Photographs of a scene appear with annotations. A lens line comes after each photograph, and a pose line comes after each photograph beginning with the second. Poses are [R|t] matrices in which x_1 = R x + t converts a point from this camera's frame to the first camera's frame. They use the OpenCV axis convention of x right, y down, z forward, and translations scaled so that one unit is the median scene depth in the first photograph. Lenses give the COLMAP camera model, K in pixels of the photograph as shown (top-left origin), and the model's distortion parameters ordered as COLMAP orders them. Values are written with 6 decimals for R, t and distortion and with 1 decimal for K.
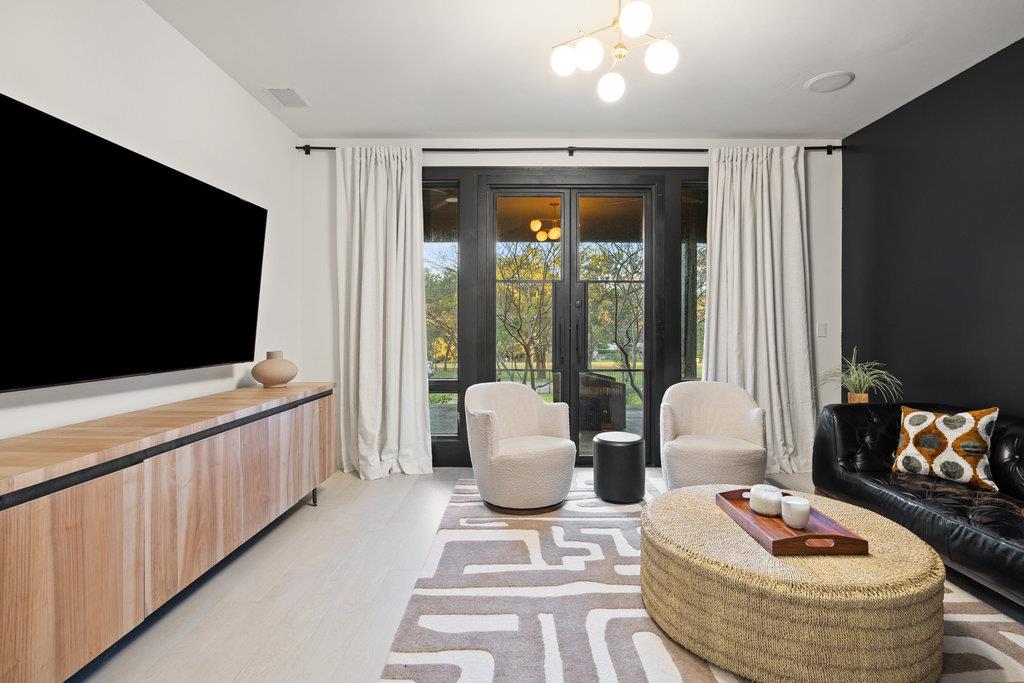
lens RADIAL K [[488.8, 0, 512.0], [0, 488.8, 341.5], [0, 0, 1]] dist [0.000417, 0.000495]
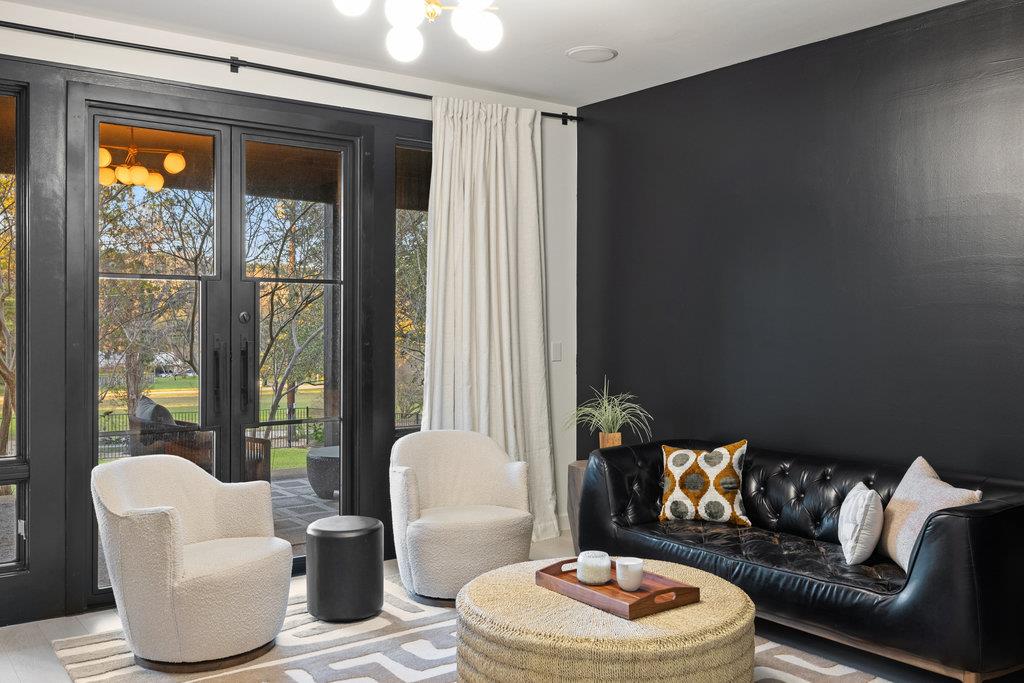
lens RADIAL K [[892.4, 0, 511.2], [0, 892.4, 366.9], [0, 0, 1]] dist [0.005289, 0.007969]
pose [[0.813185, -0.027101, 0.581374, -0.376960], [0.017247, 0.999599, 0.022473, -0.052451], [-0.581750, -0.008248, 0.813326, -0.149657]]
